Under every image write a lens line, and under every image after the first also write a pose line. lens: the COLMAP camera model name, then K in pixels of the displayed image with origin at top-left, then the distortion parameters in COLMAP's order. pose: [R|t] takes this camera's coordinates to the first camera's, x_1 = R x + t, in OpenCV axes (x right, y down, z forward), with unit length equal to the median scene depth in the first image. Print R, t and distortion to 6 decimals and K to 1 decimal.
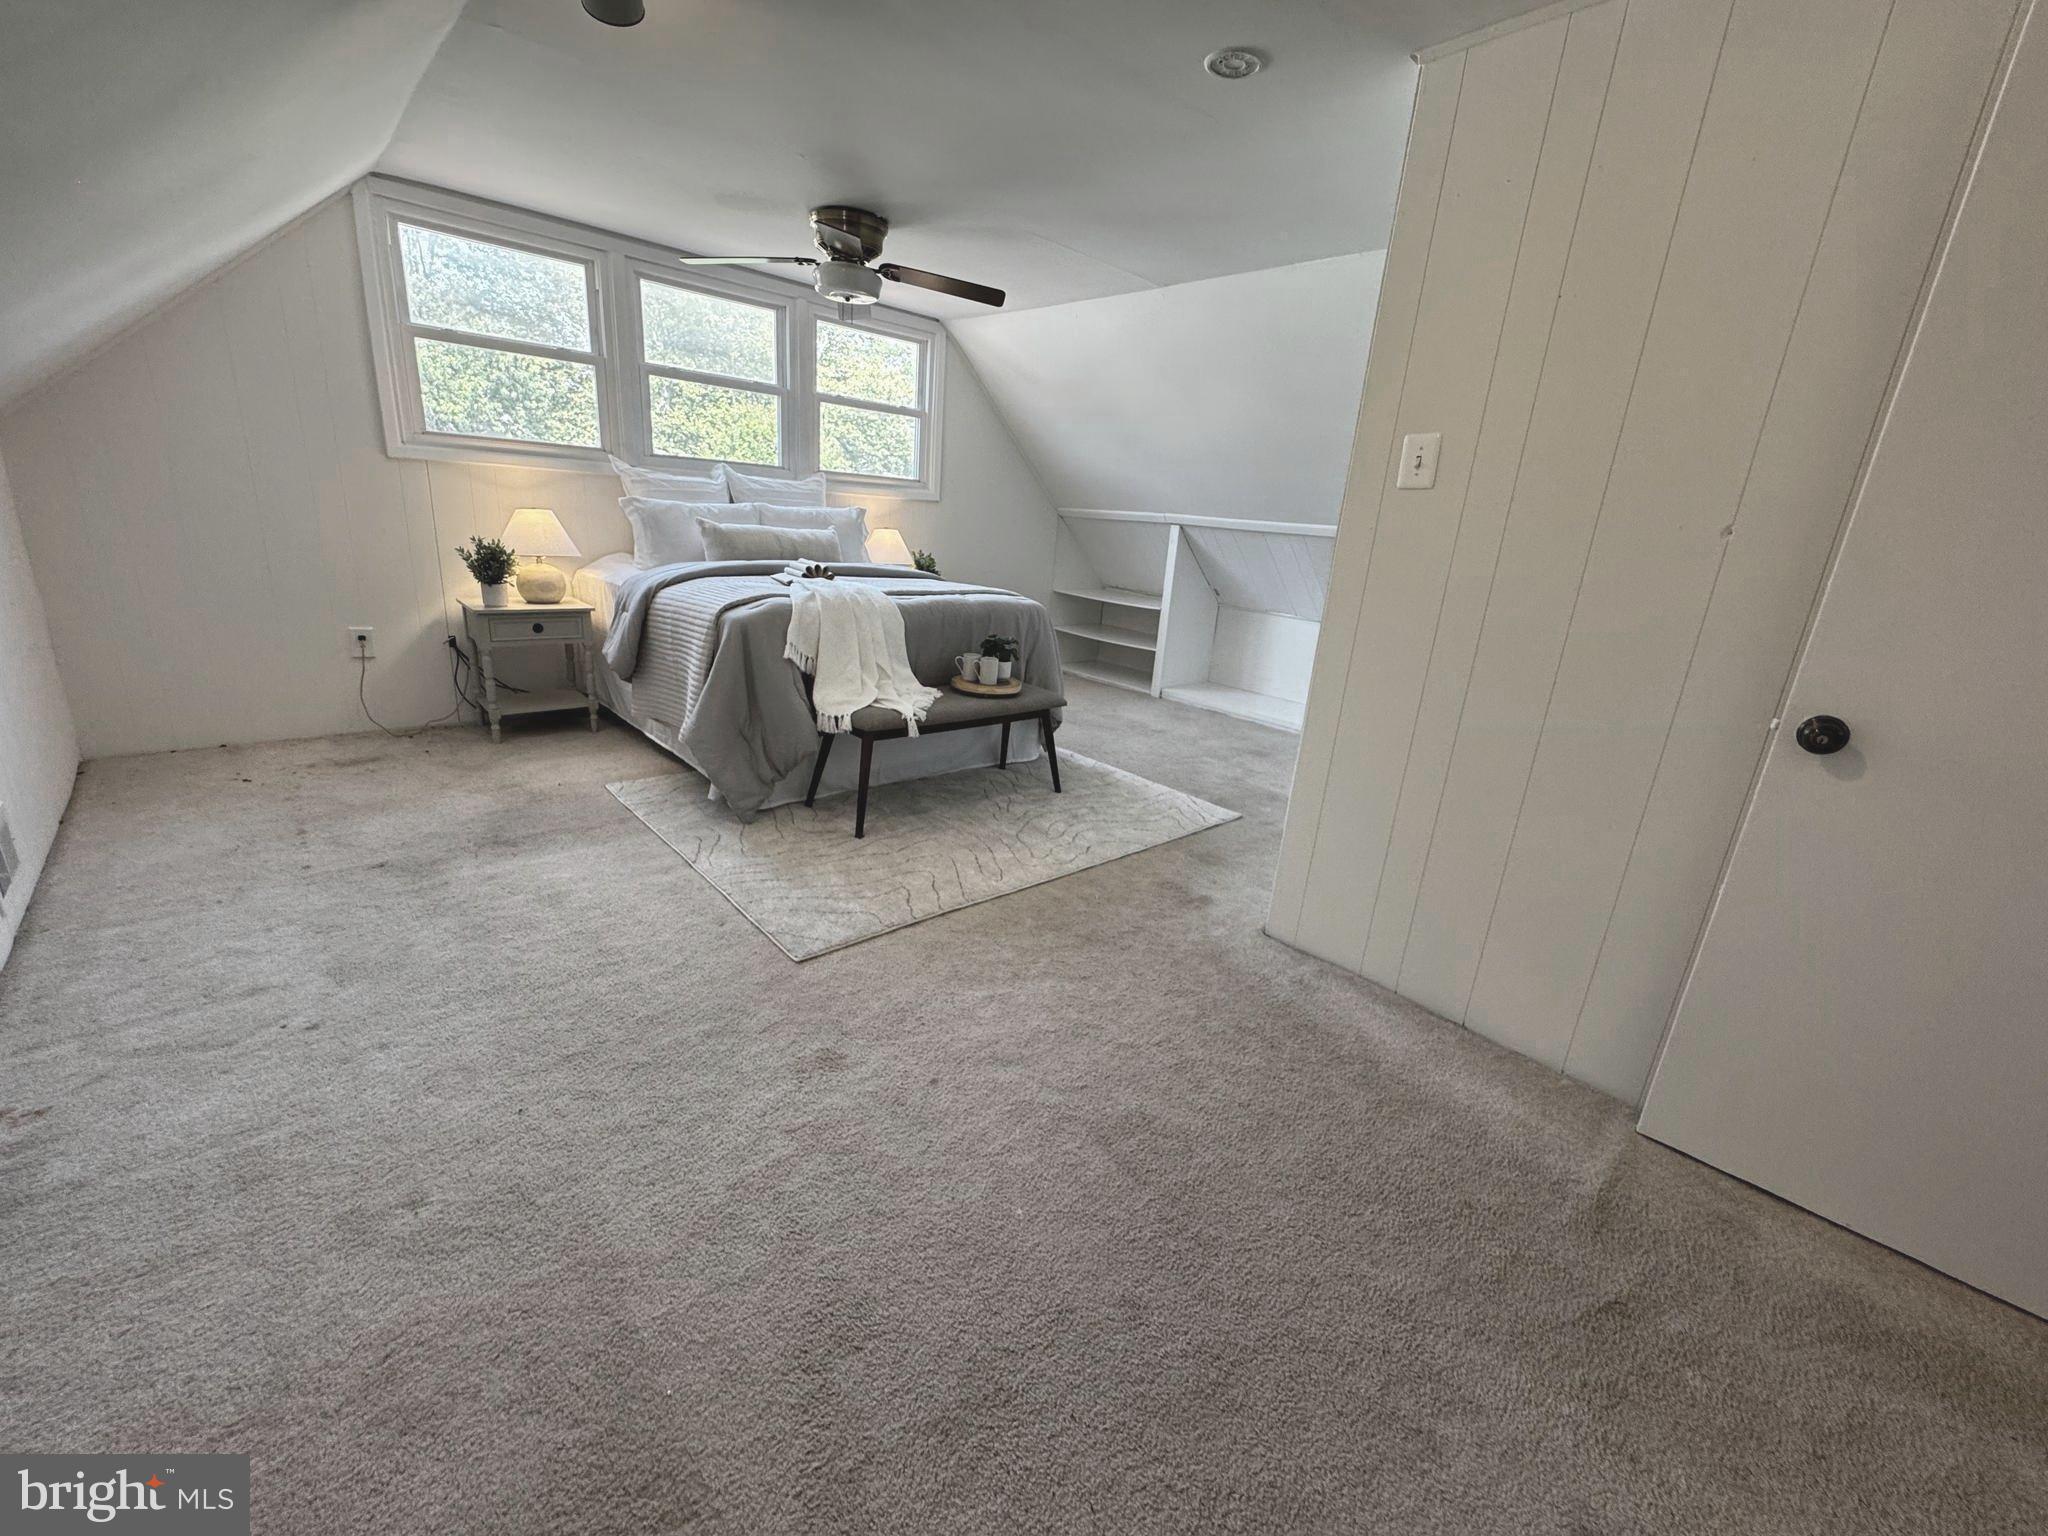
lens RADIAL K [[820.6, 0, 1024.0], [0, 820.6, 768.0], [0, 0, 1]] dist [-0.003363, 0.000206]
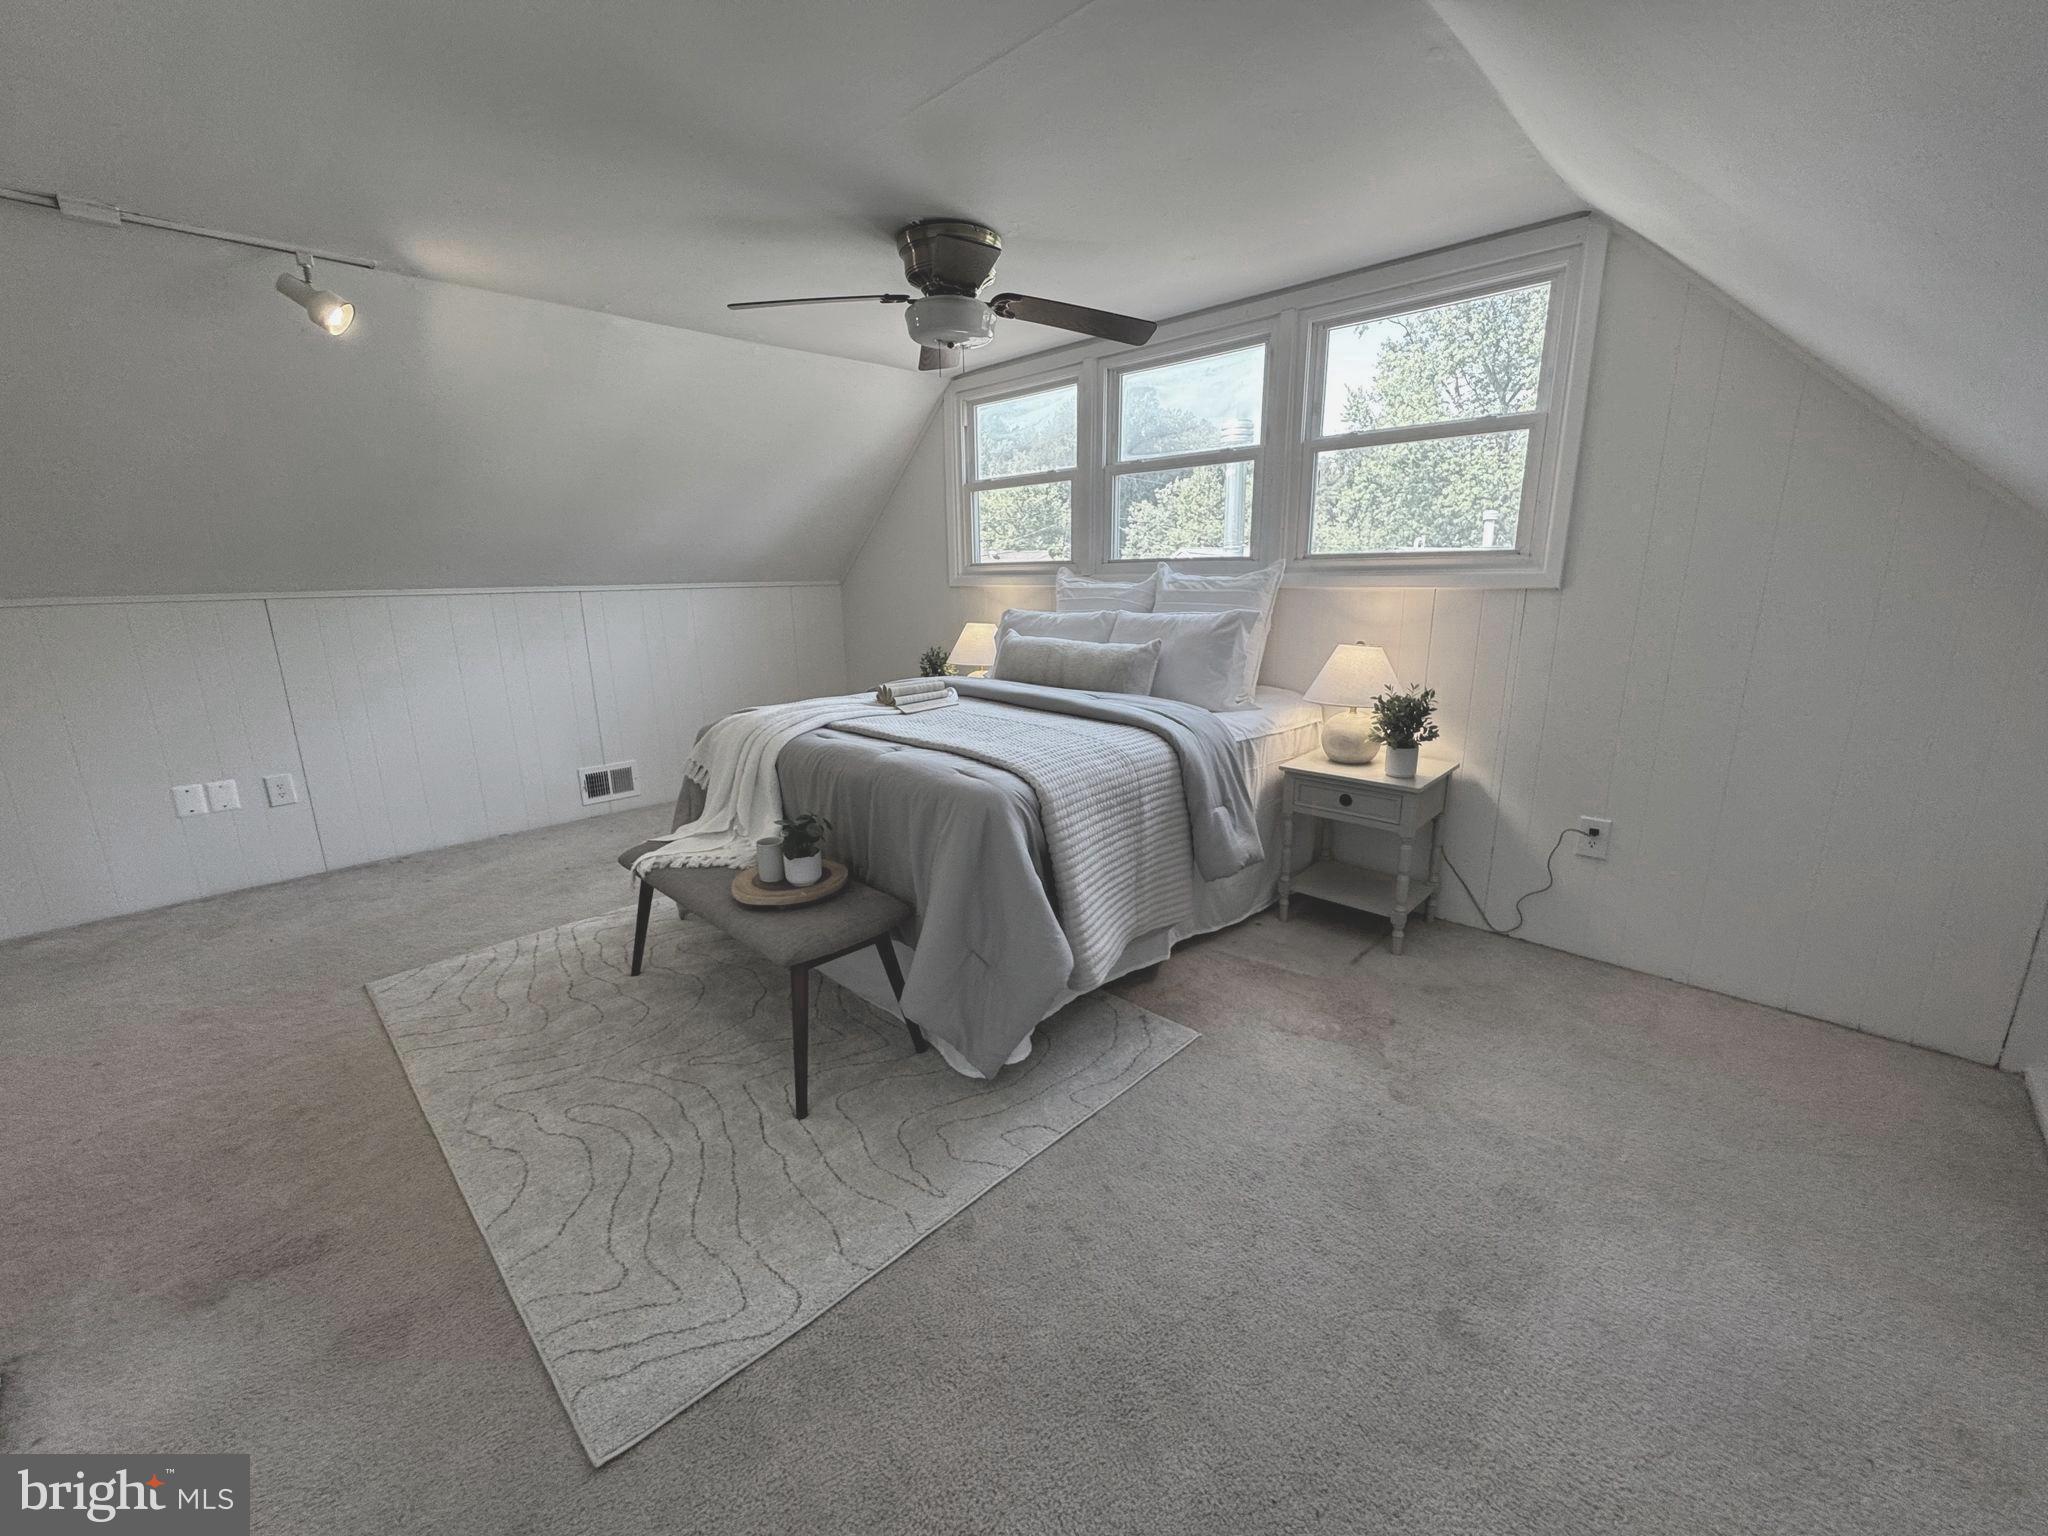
lens RADIAL K [[820.6, 0, 1024.0], [0, 820.6, 768.0], [0, 0, 1]] dist [-0.003363, 0.000206]
pose [[0.050698, 0.158574, -0.986045, 0.695258], [-0.283837, 0.948890, 0.138005, -0.388786], [0.957531, 0.272879, 0.093116, 1.307023]]
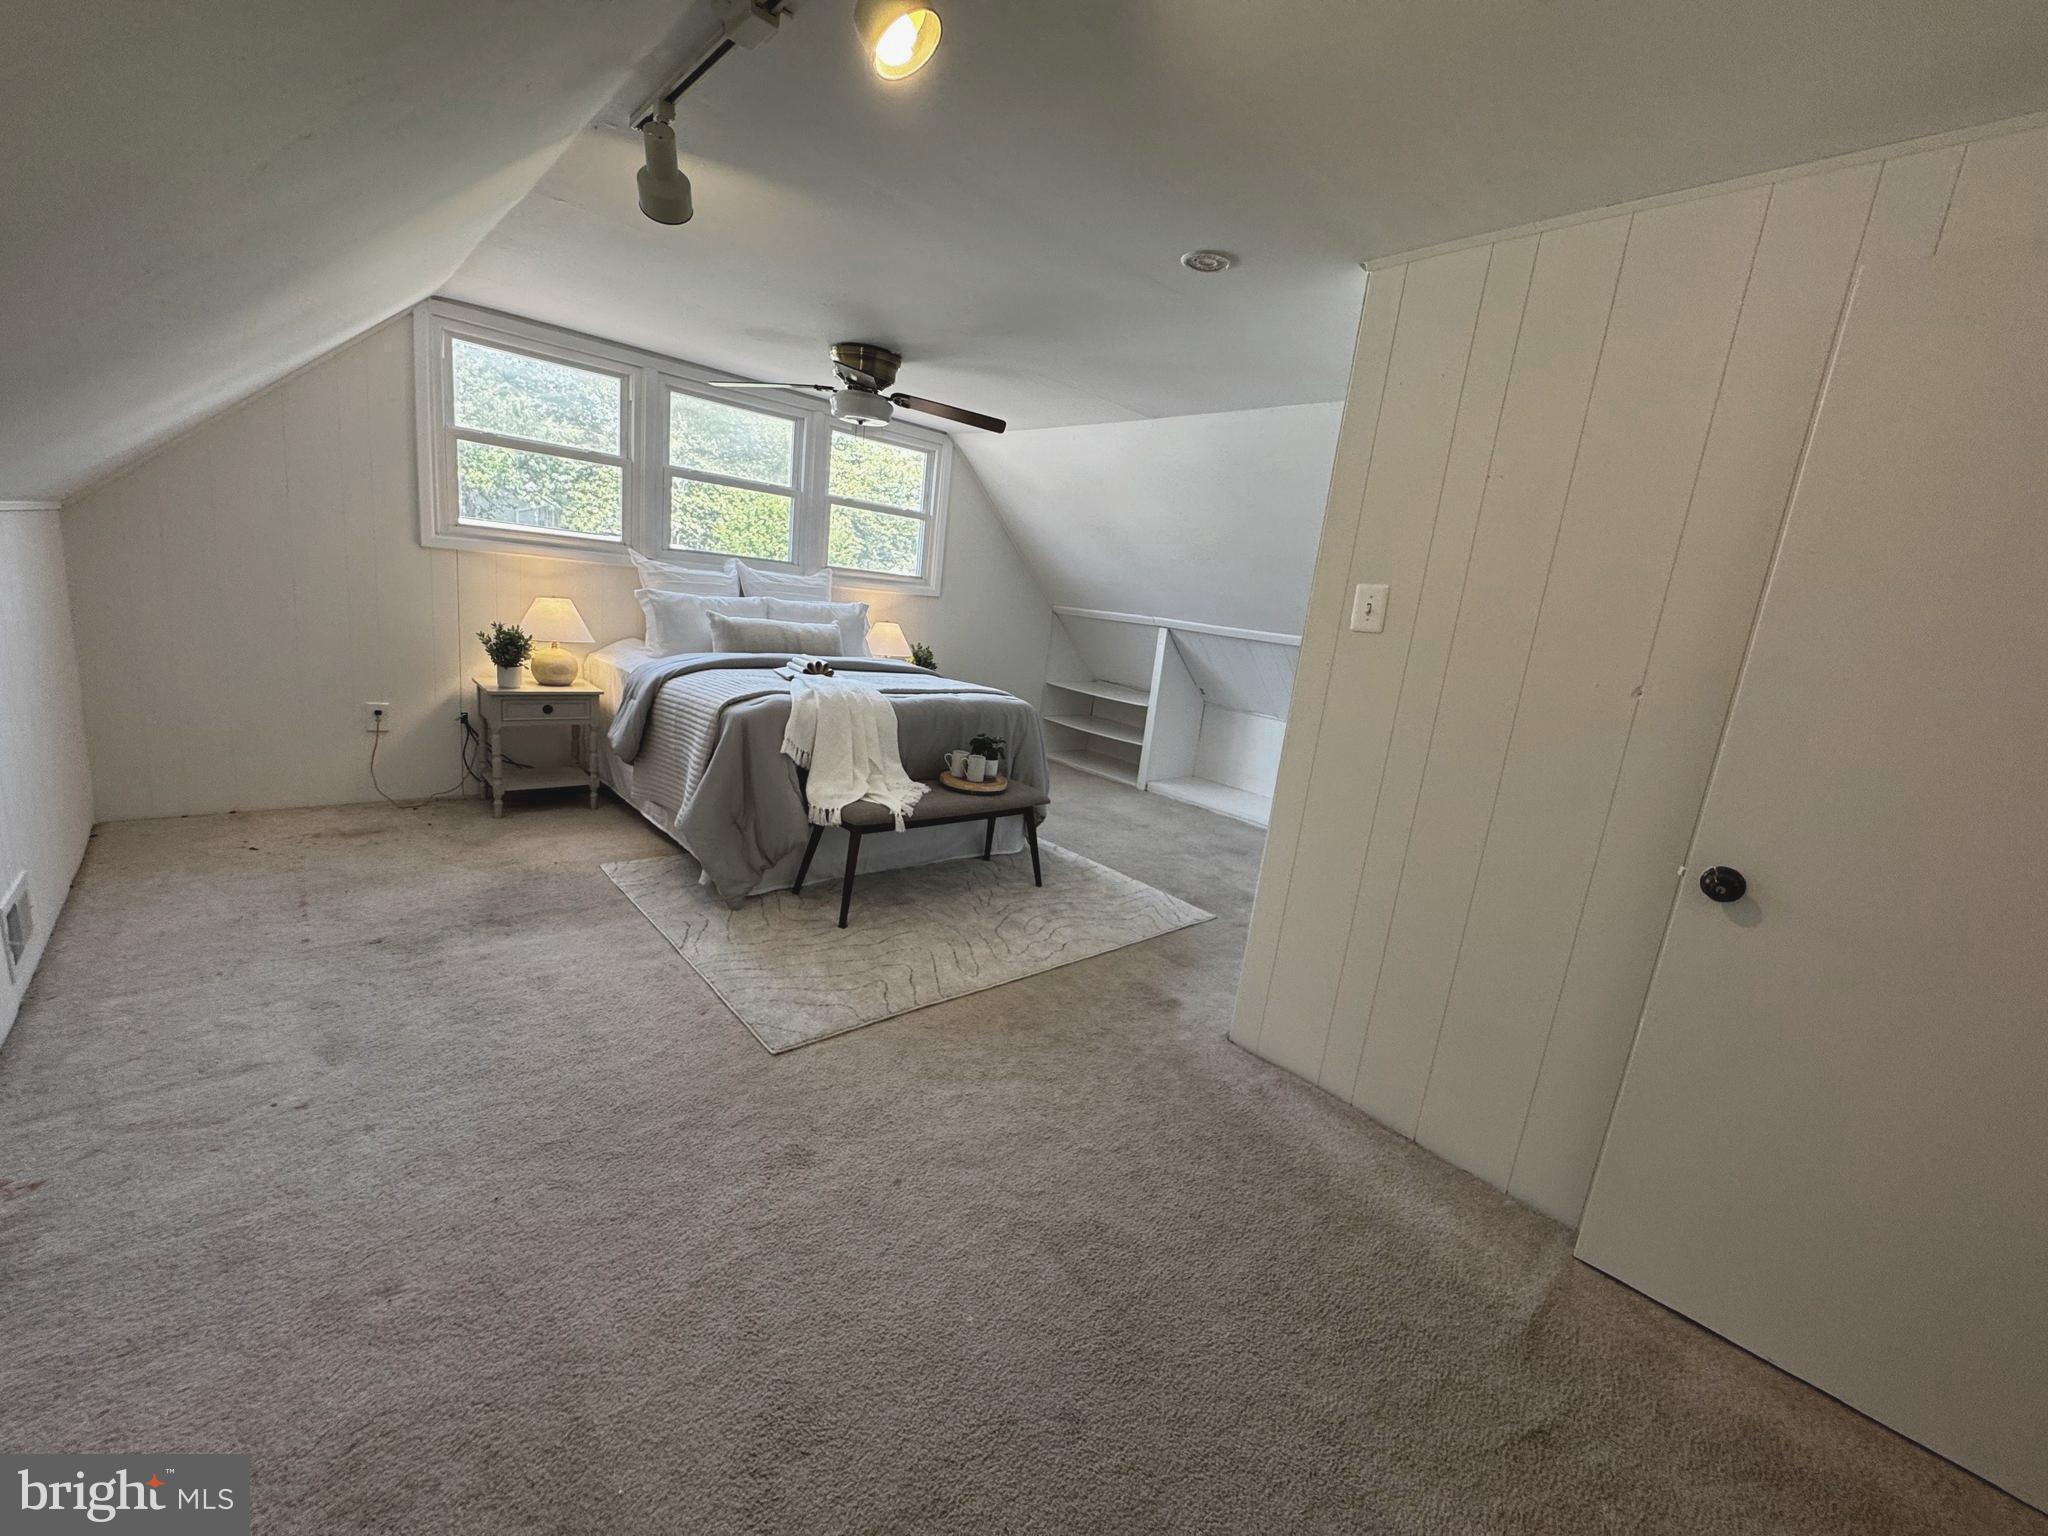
lens RADIAL K [[818.1, 0, 1024.3], [0, 818.1, 768.9], [0, 0, 1]] dist [-0.003250, 0.000271]
pose [[0.999283, 0.037580, 0.004631, 0.016476], [-0.037019, 0.995342, -0.089014, -0.032151], [-0.007955, 0.088779, 0.996020, -0.047948]]
